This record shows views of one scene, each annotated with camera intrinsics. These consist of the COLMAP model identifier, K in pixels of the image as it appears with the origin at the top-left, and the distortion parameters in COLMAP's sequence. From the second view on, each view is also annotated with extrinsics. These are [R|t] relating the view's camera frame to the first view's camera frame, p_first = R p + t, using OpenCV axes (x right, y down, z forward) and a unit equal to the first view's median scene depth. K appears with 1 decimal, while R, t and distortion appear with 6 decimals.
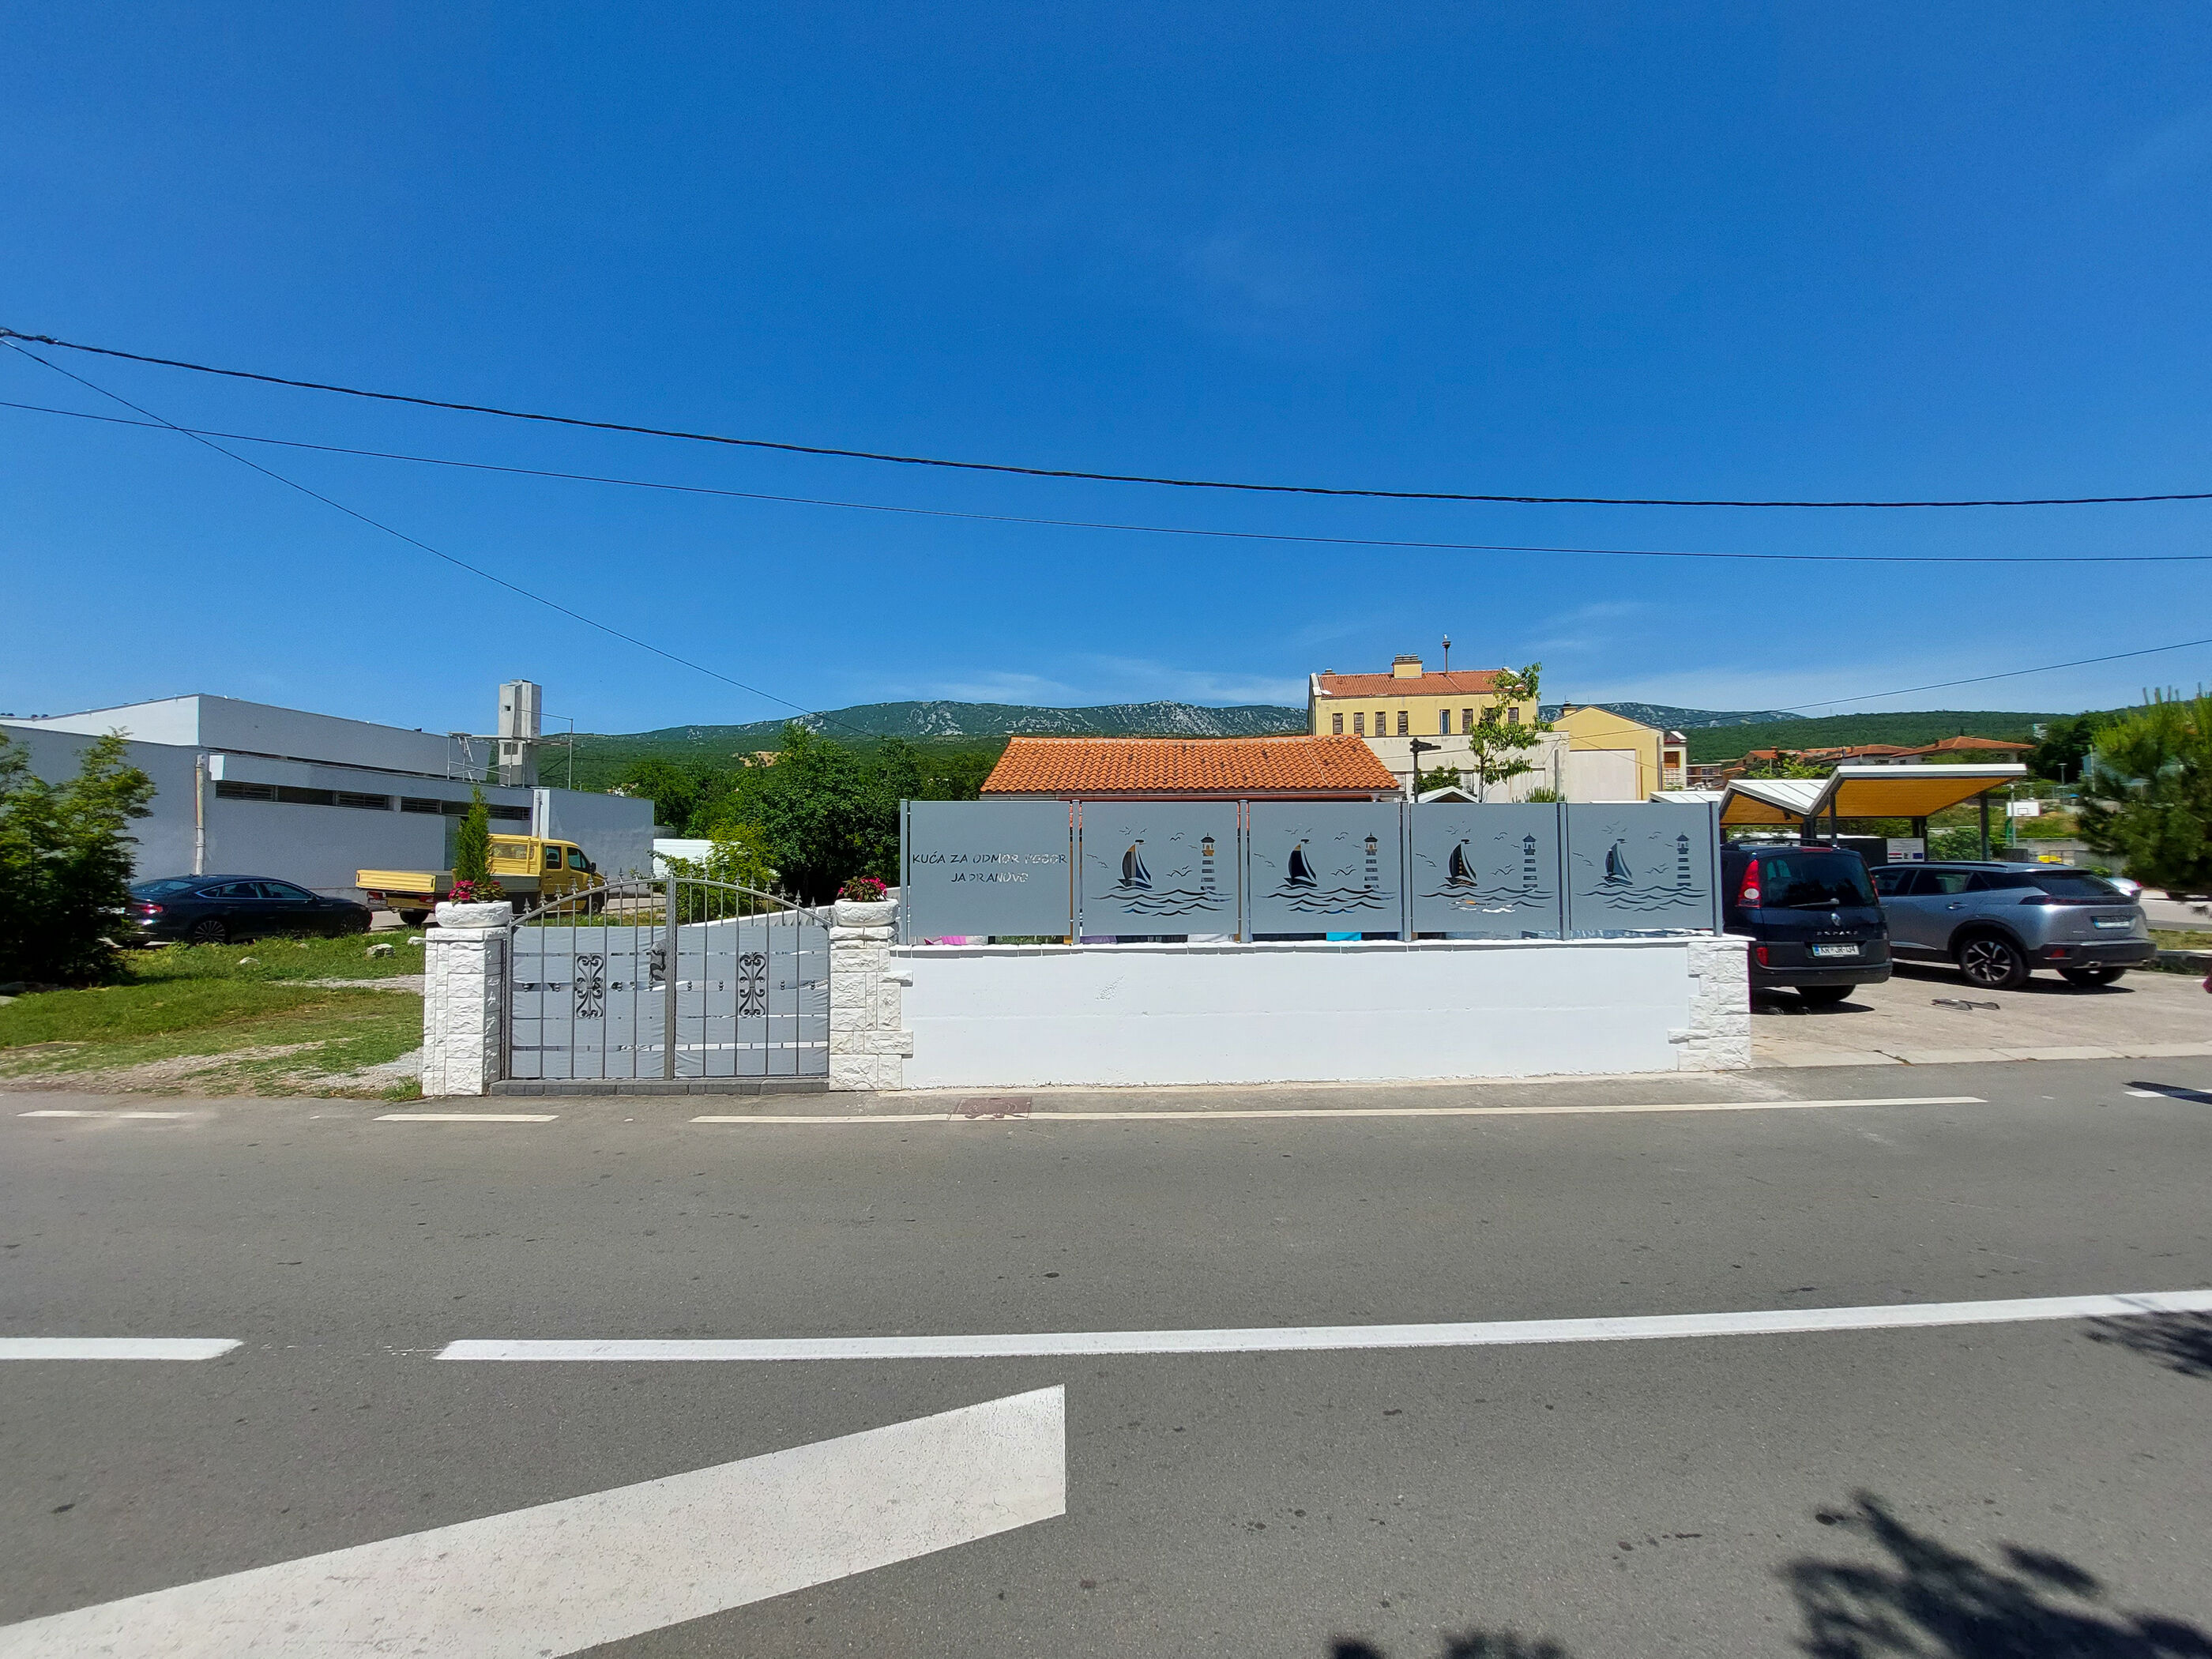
lens RADIAL K [[889.0, 0, 1098.1], [0, 889.0, 837.6], [0, 0, 1]] dist [-0.014926, -0.000418]
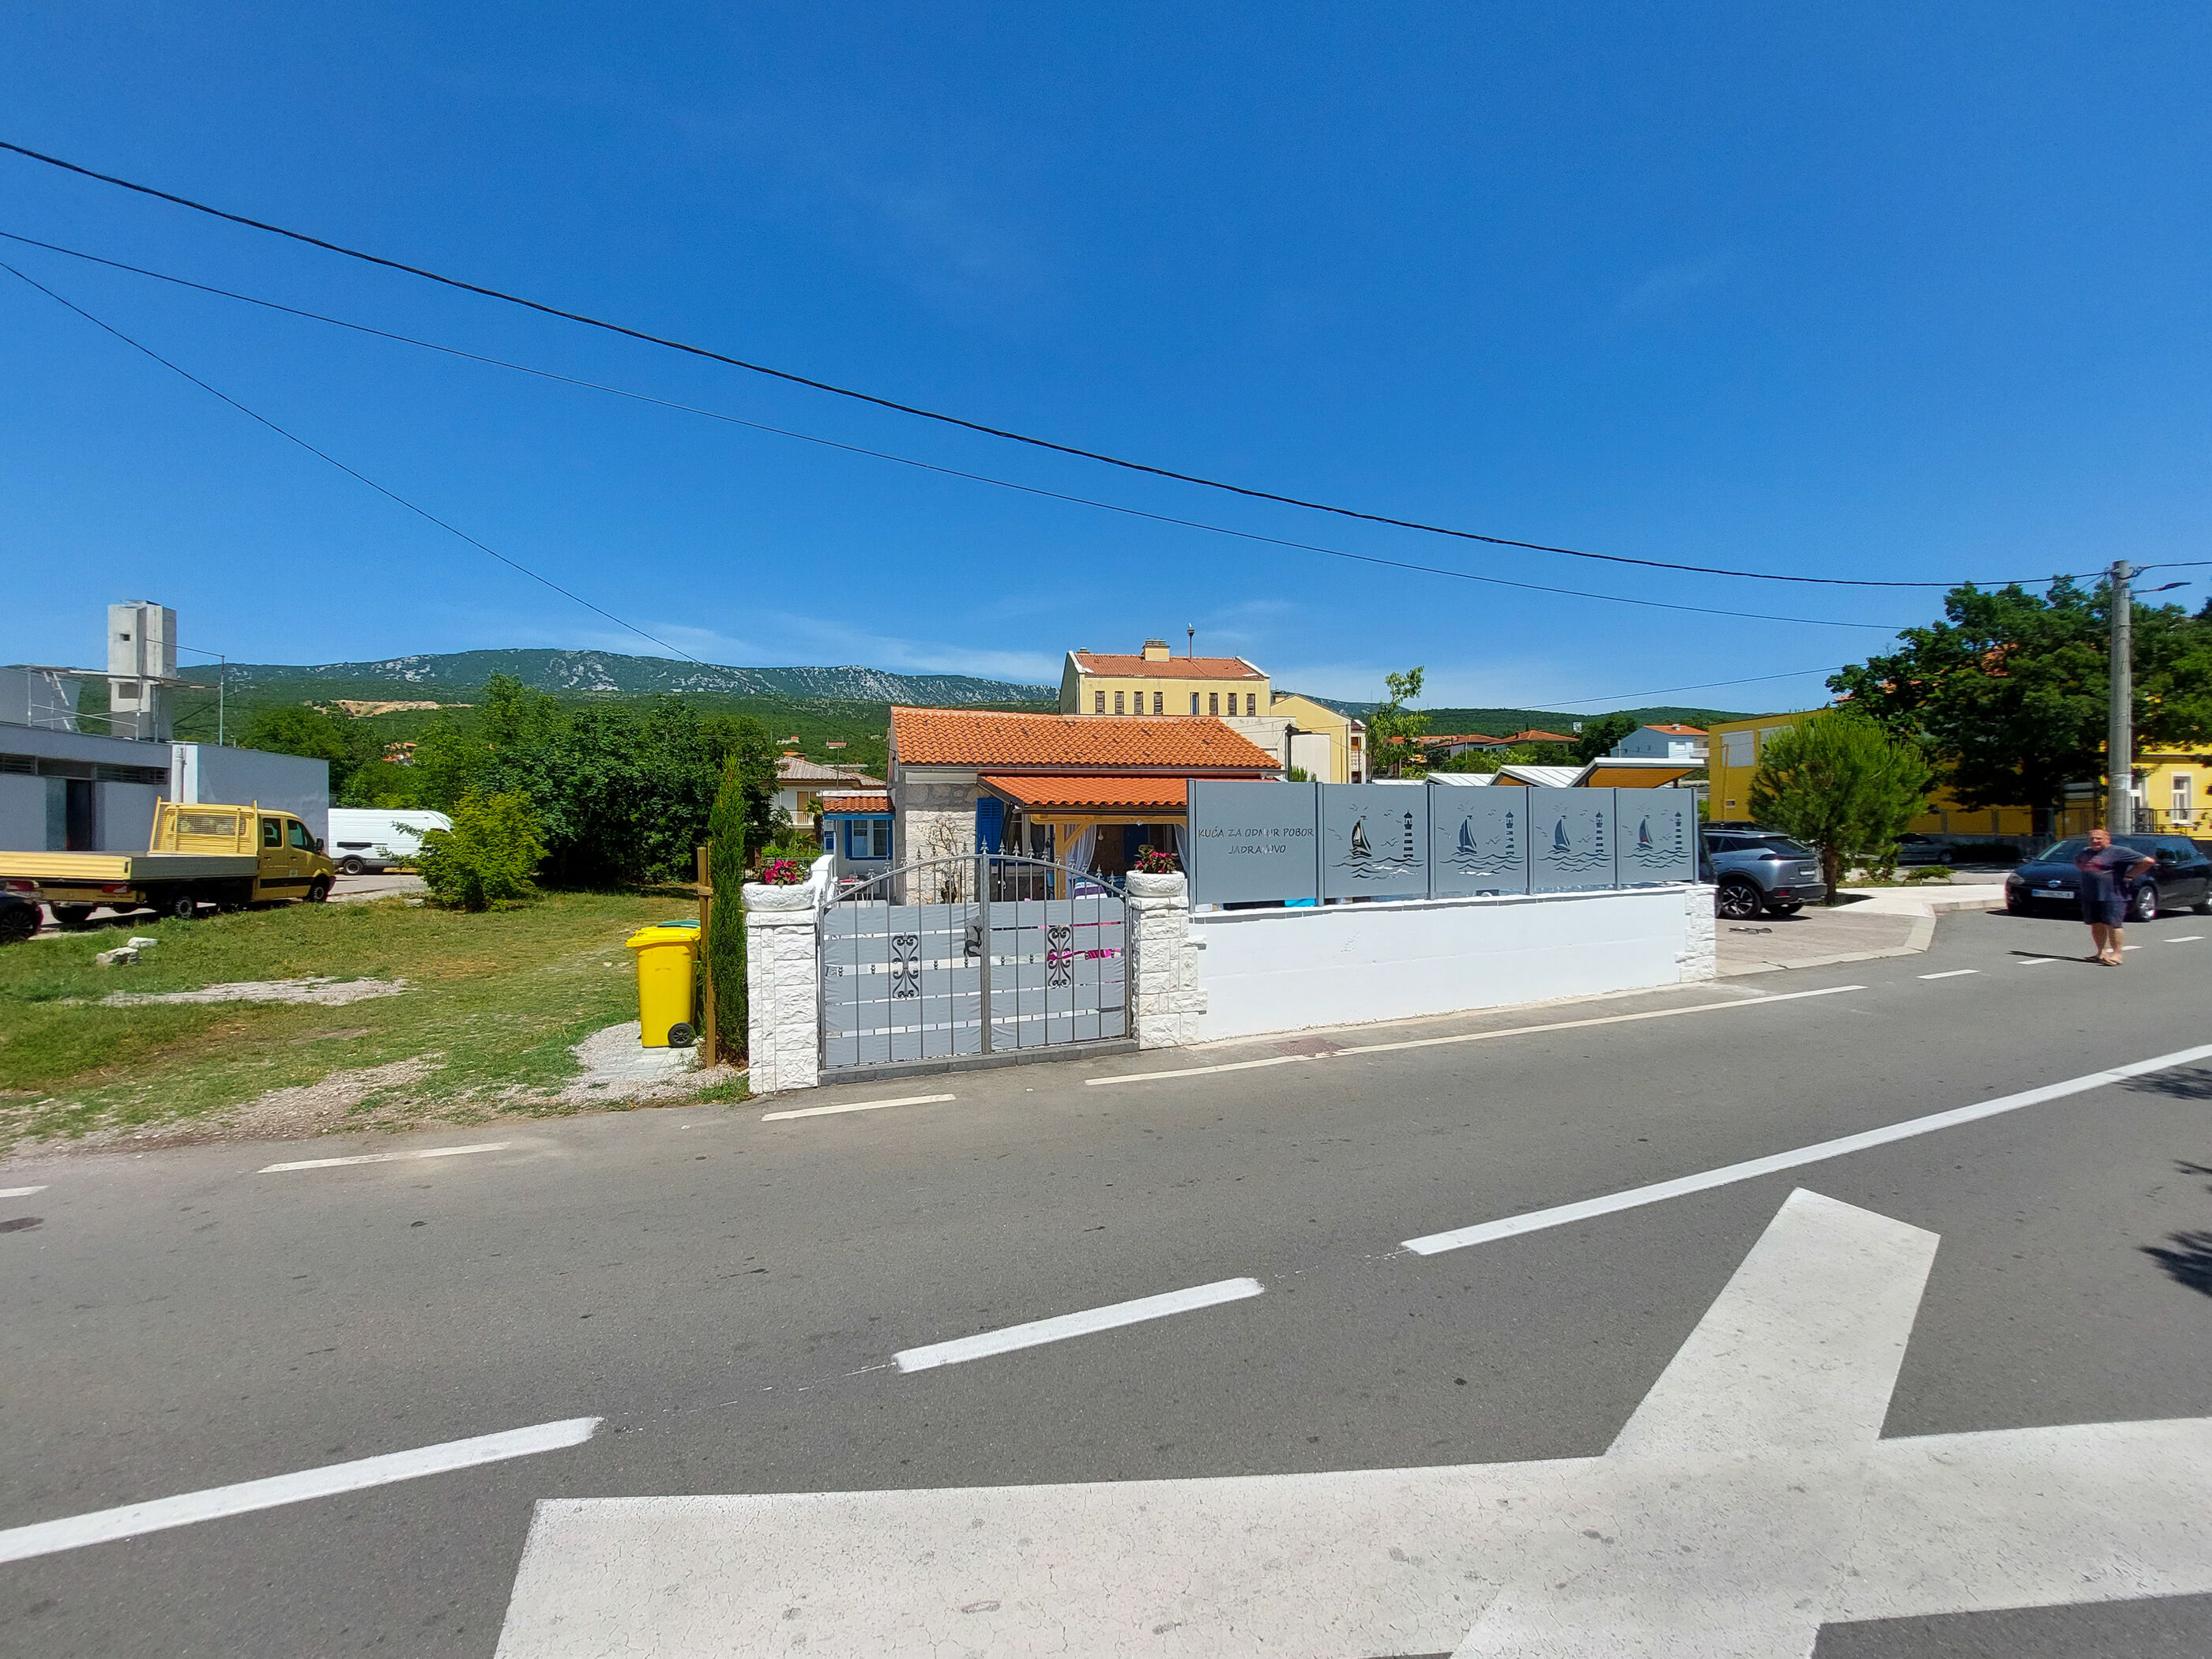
lens RADIAL K [[890.3, 0, 1104.9], [0, 890.3, 831.6], [0, 0, 1]] dist [-0.016335, -0.000593]
pose [[0.939616, -0.005411, 0.342189, -0.299394], [-0.003636, 0.999661, 0.025791, -0.002684], [-0.342213, -0.025478, 0.939277, 0.004519]]
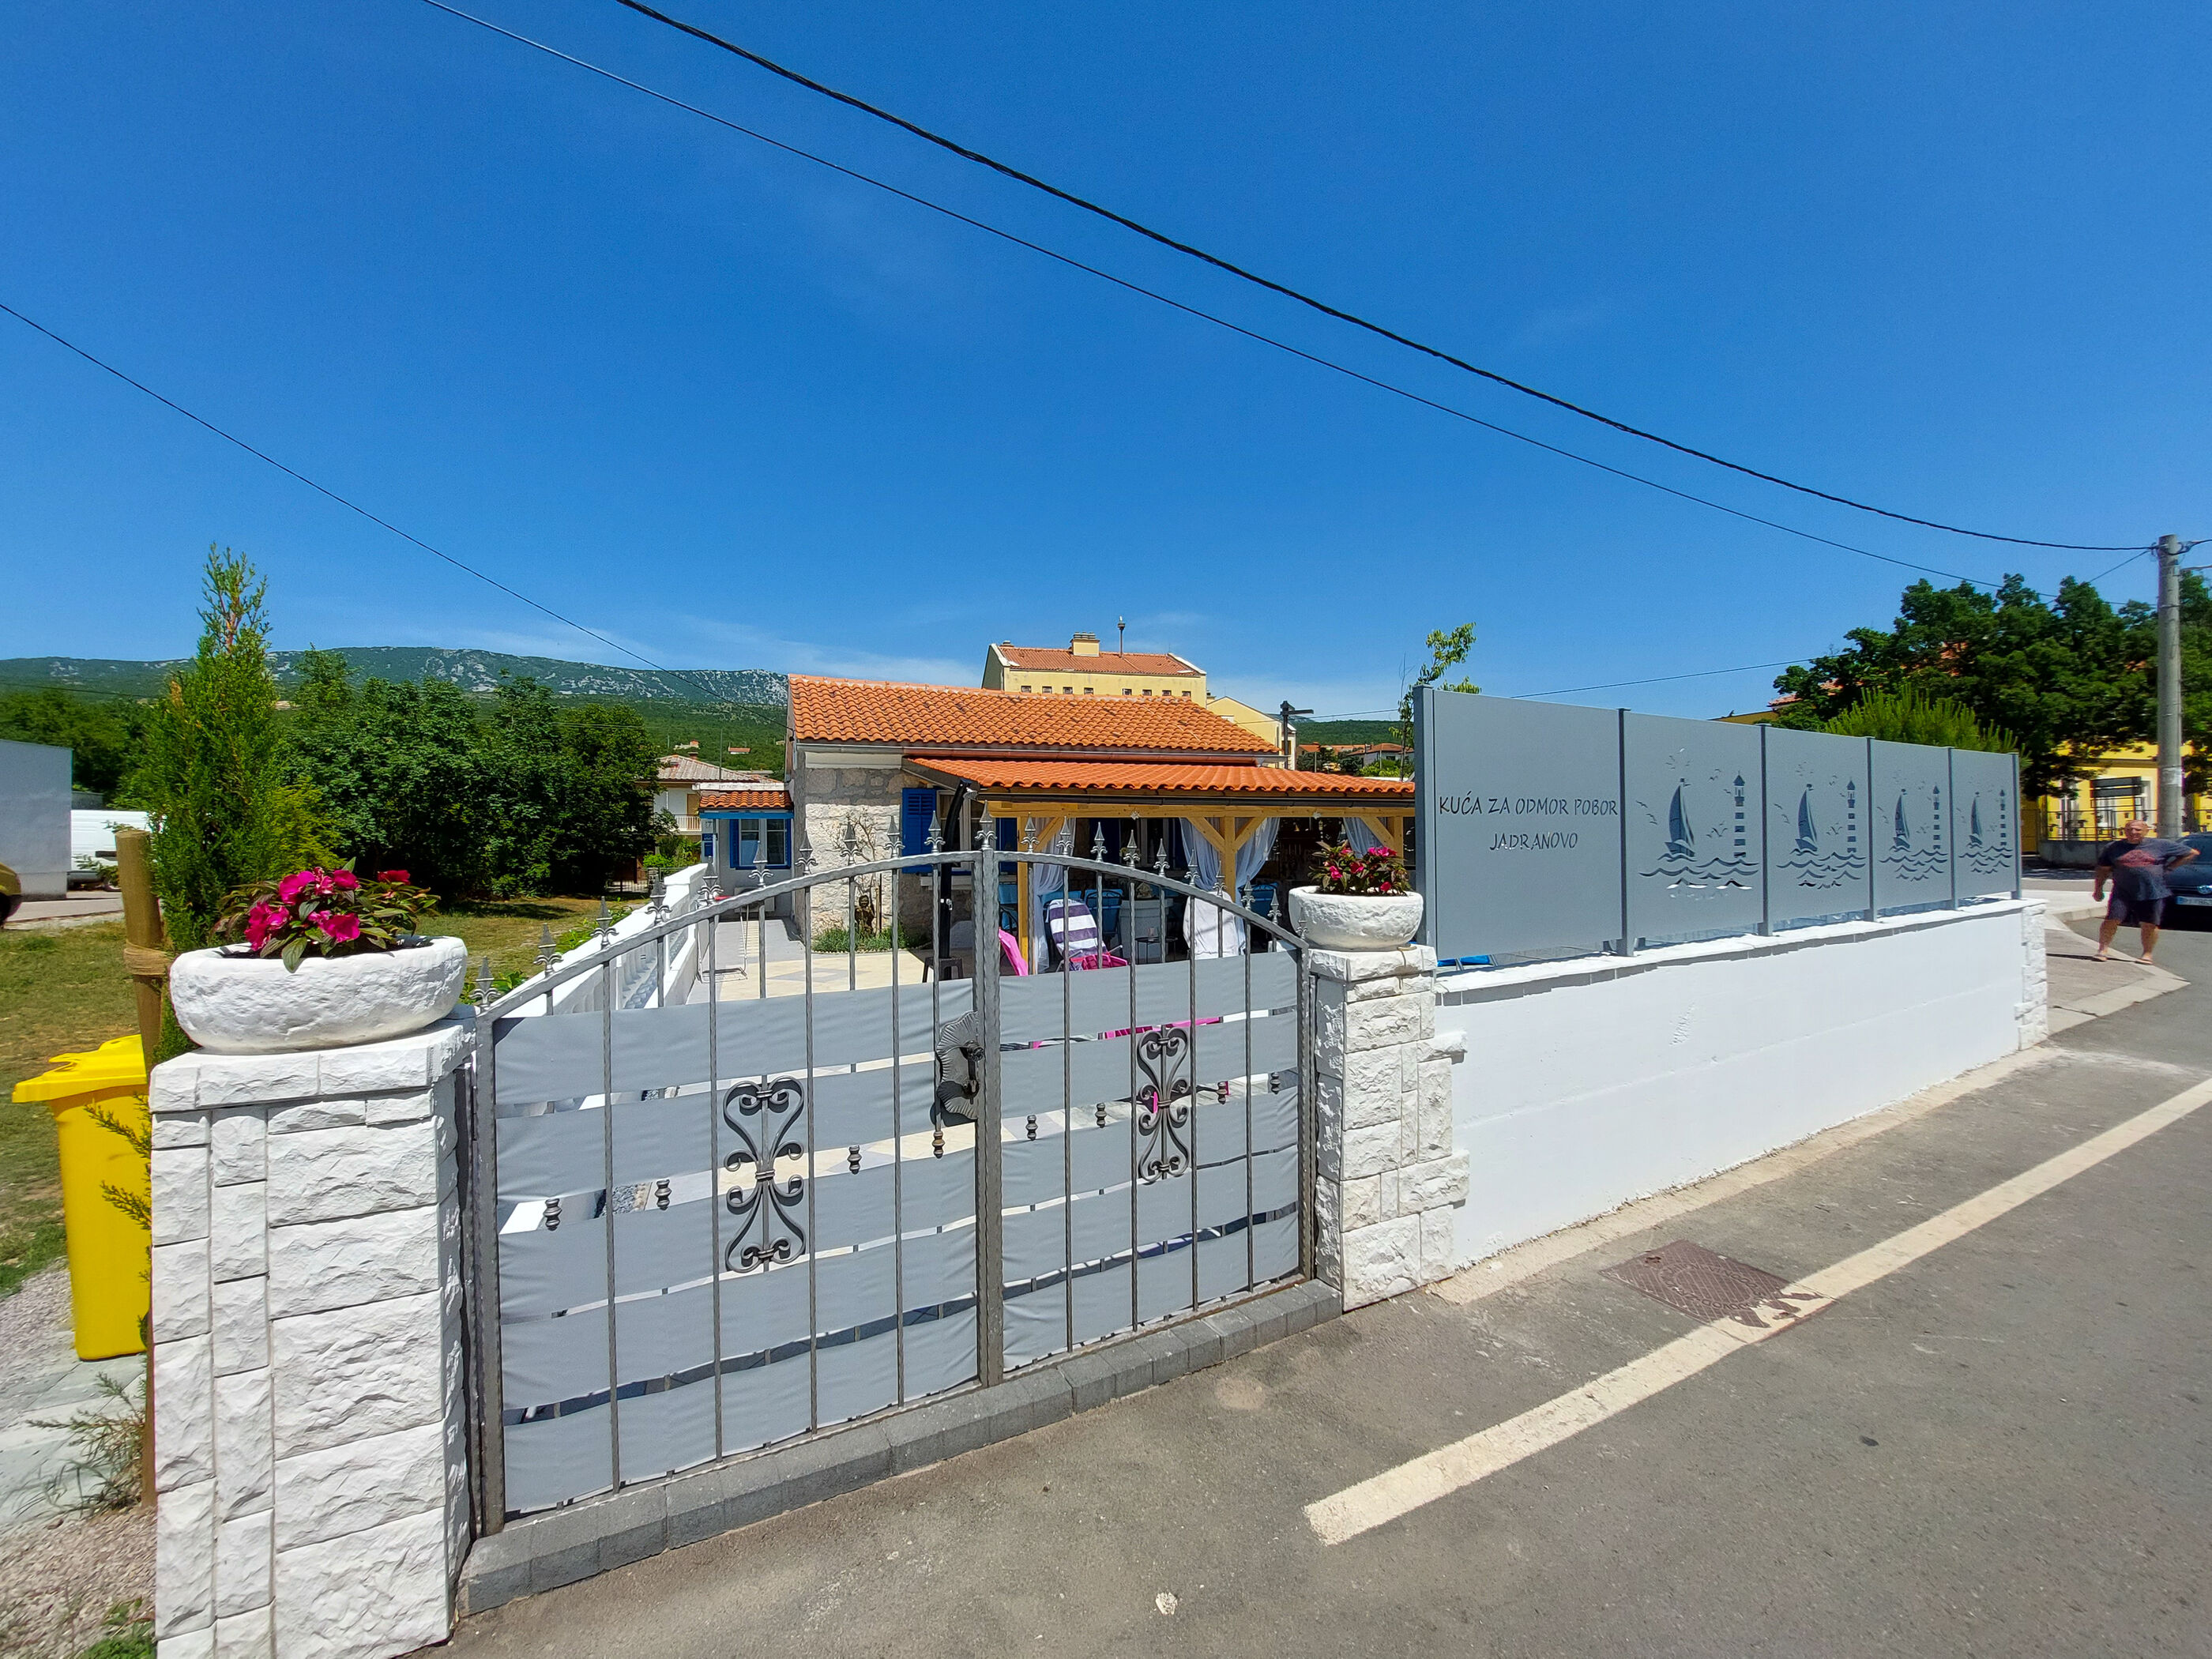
lens RADIAL K [[890.3, 0, 1104.9], [0, 890.3, 831.6], [0, 0, 1]] dist [-0.016335, -0.000593]
pose [[0.901948, -0.003647, 0.431829, -0.257169], [-0.003651, 0.999864, 0.016069, 0.013555], [-0.431829, -0.016070, 0.901812, 0.273197]]
